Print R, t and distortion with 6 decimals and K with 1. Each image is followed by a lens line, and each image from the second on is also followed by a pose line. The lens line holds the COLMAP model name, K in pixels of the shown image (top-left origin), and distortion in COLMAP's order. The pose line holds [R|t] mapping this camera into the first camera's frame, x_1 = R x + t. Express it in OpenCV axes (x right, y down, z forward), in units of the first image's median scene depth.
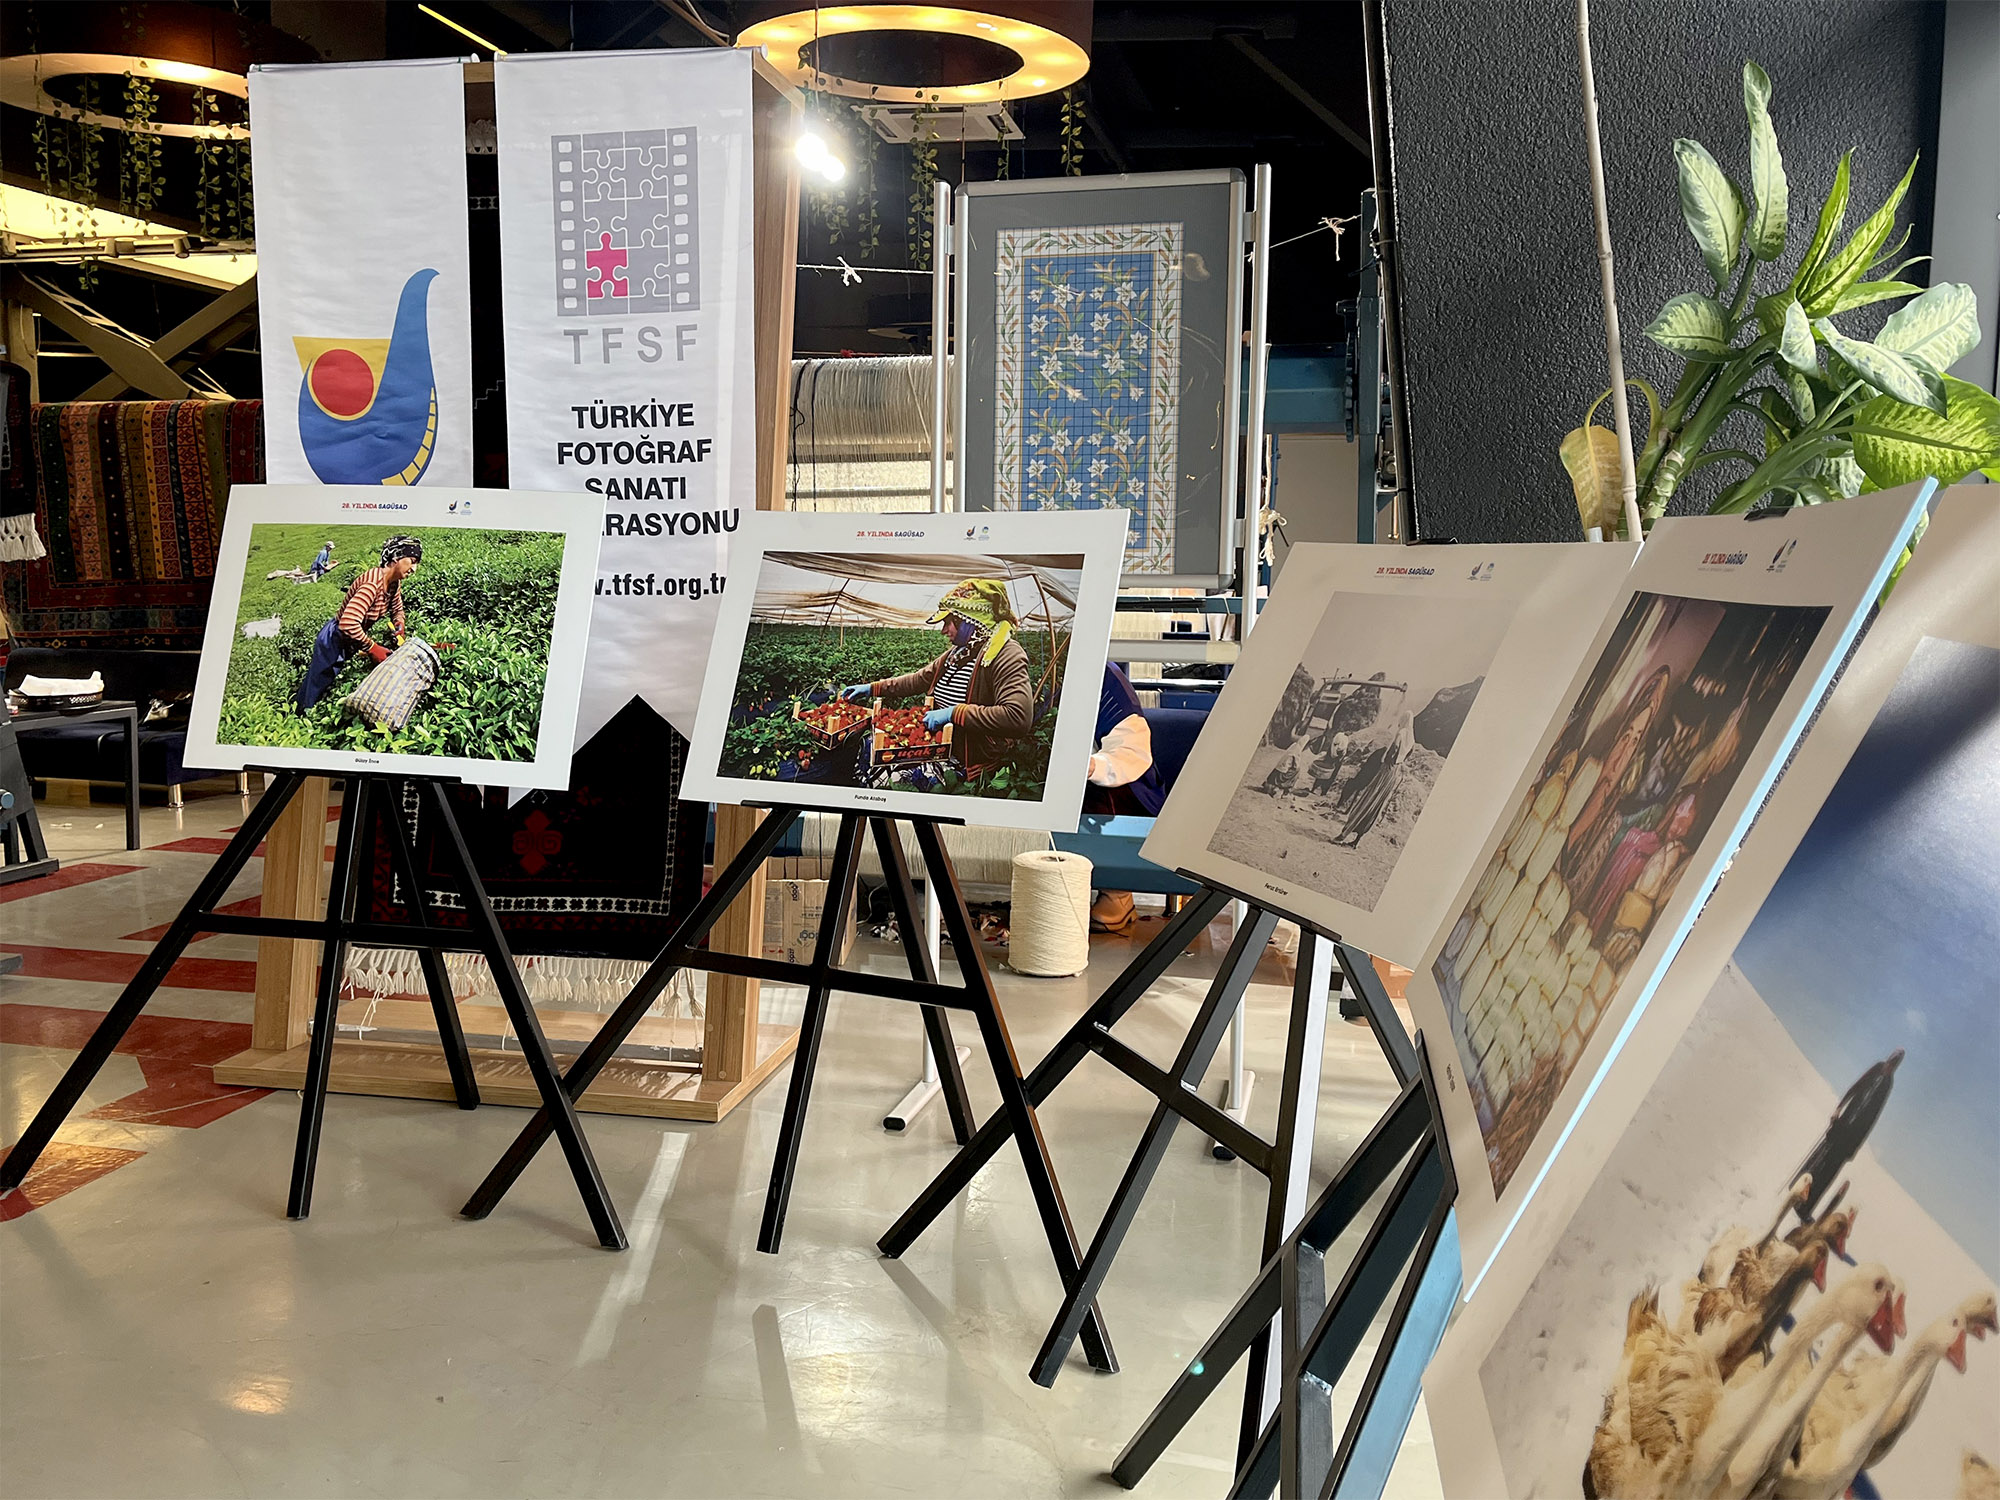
lens RADIAL K [[1509.0, 0, 1000.0], [0, 1509.0, 750.0], [0, 0, 1]] dist [0.037317, -0.011220]
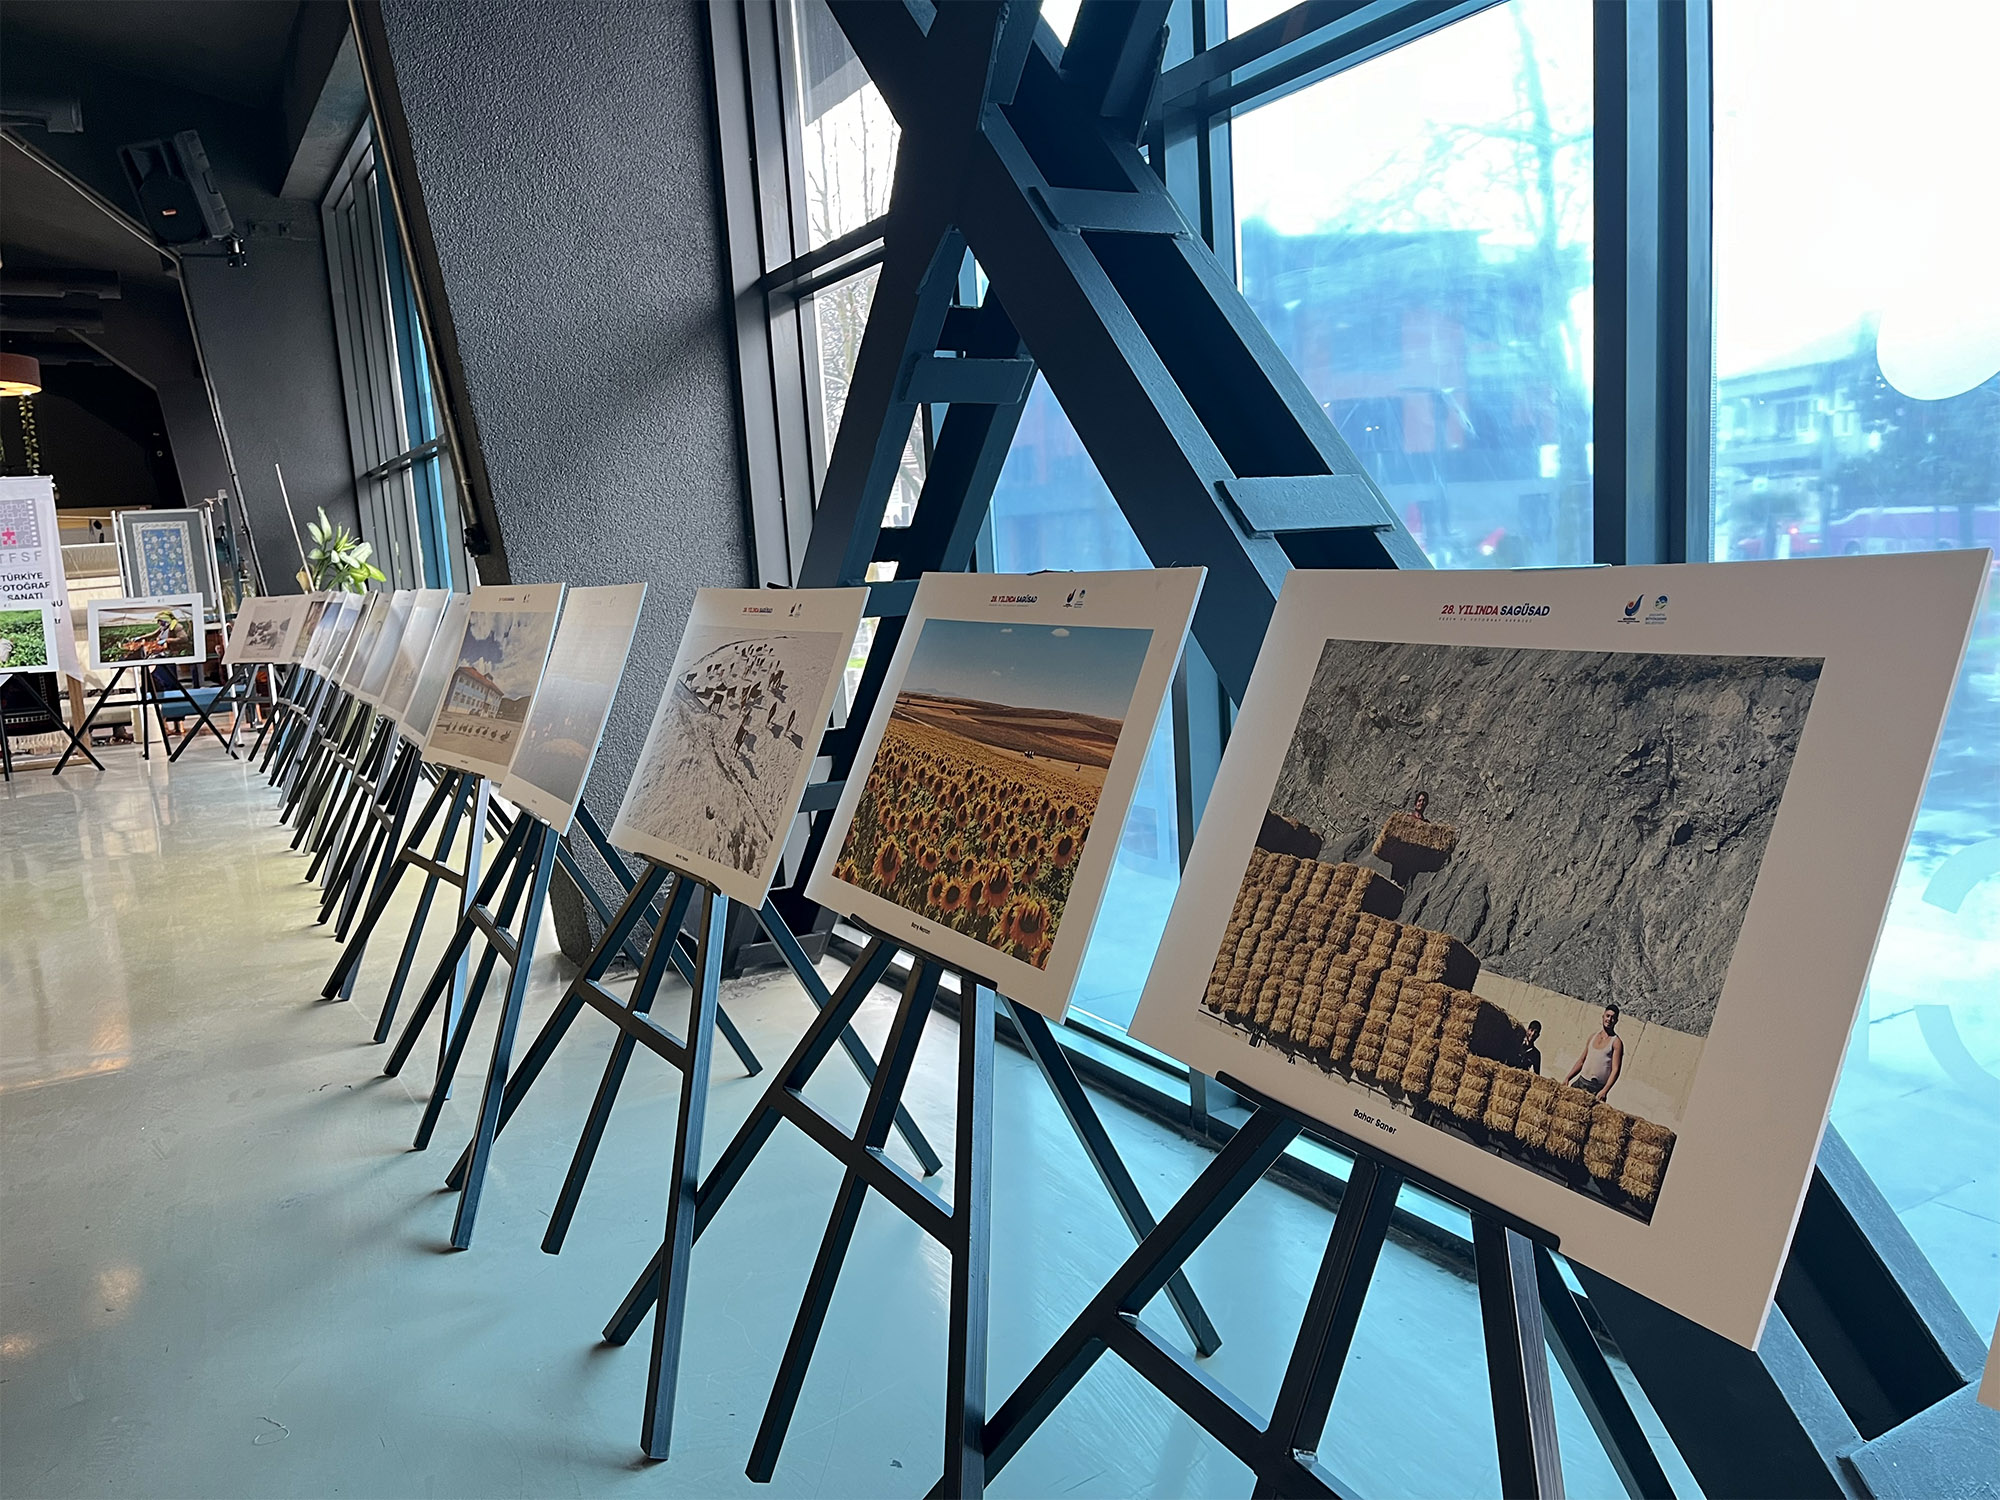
lens RADIAL K [[1505.9, 0, 1000.0], [0, 1505.9, 750.0], [0, 0, 1]] dist [0.211542, -0.285583]
pose [[0.717235, -0.146525, 0.681252, -1.441553], [0.162712, 0.985833, 0.040729, 0.502453], [-0.677568, 0.081635, 0.730916, -3.987468]]
